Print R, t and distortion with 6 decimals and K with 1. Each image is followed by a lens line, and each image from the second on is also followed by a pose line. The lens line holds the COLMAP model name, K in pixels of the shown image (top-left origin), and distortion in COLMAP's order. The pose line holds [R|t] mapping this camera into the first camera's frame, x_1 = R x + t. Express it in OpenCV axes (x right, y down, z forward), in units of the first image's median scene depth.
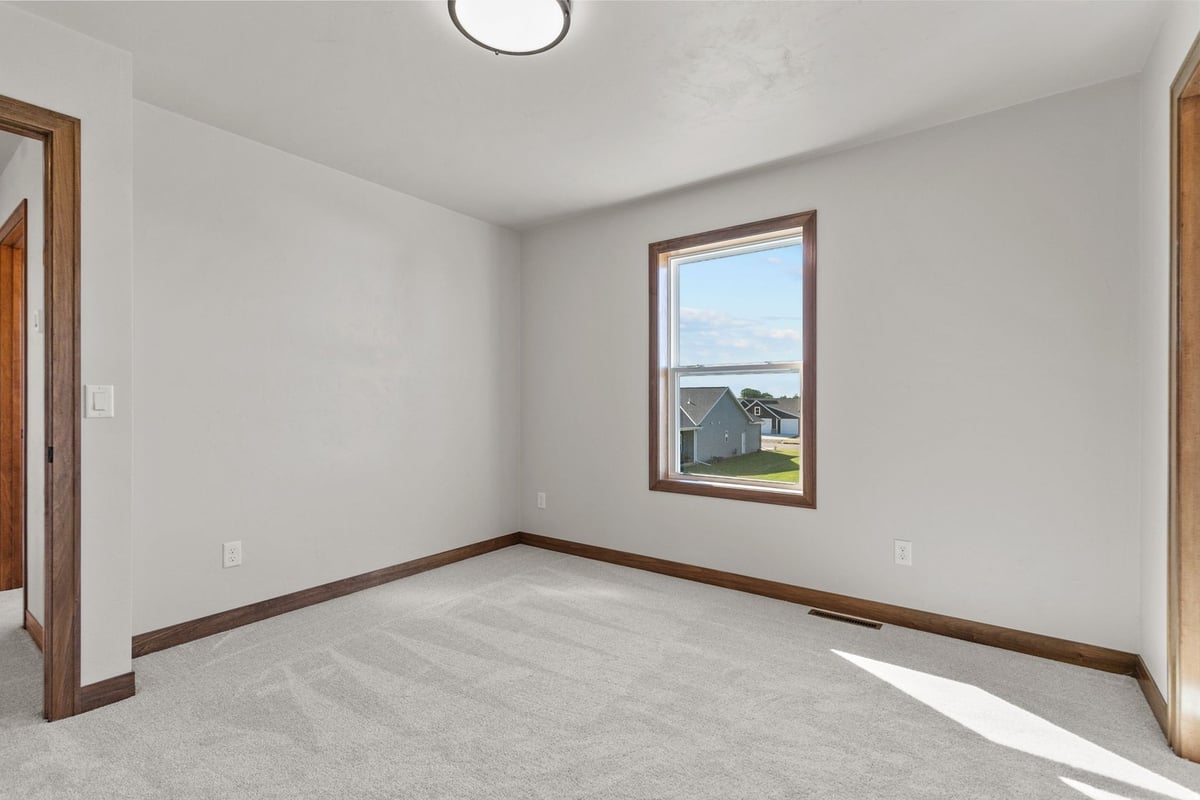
lens RADIAL K [[543.8, 0, 605.4], [0, 543.8, 402.6], [0, 0, 1]] dist [0.004118, 0.000234]
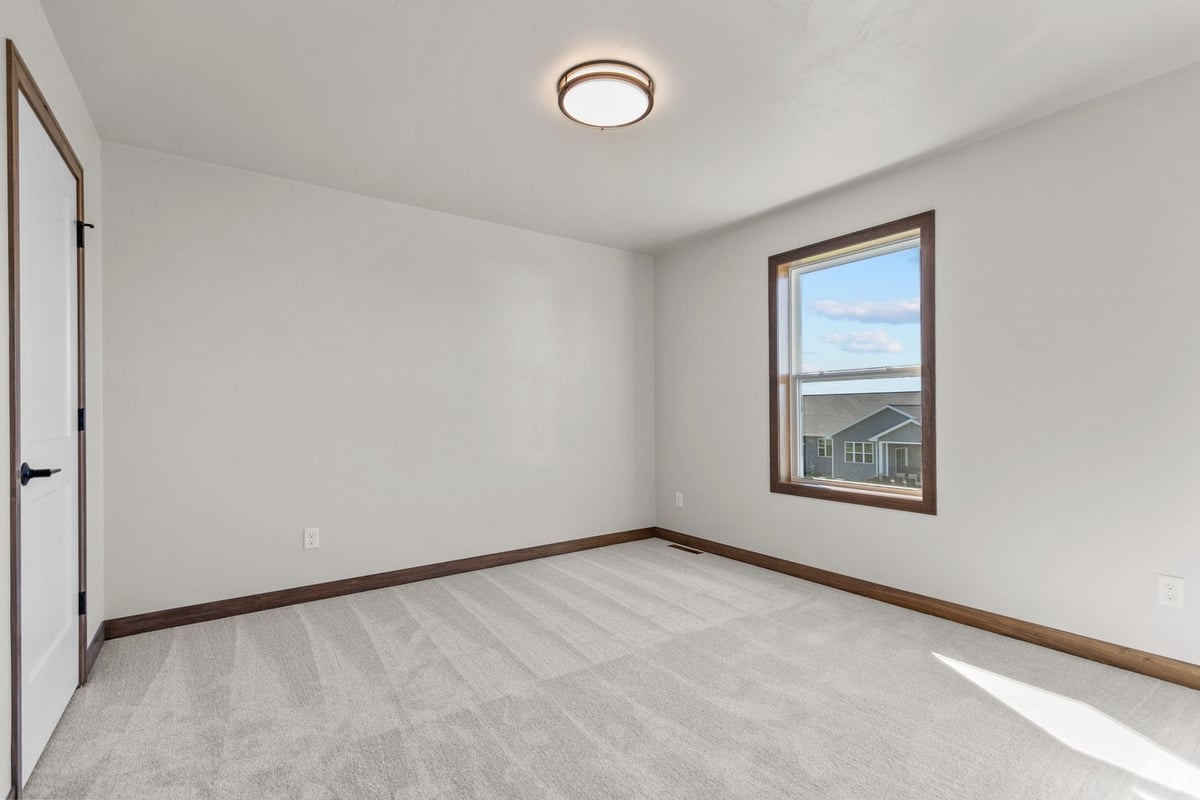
lens RADIAL K [[548.1, 0, 622.9], [0, 548.1, 412.3], [0, 0, 1]] dist [-0.033910, 0.042385]
pose [[0.955366, -0.009684, -0.295265, 0.119769], [0.011152, 0.999932, 0.003289, 0.000024], [0.295213, -0.006435, 0.955410, -0.087874]]
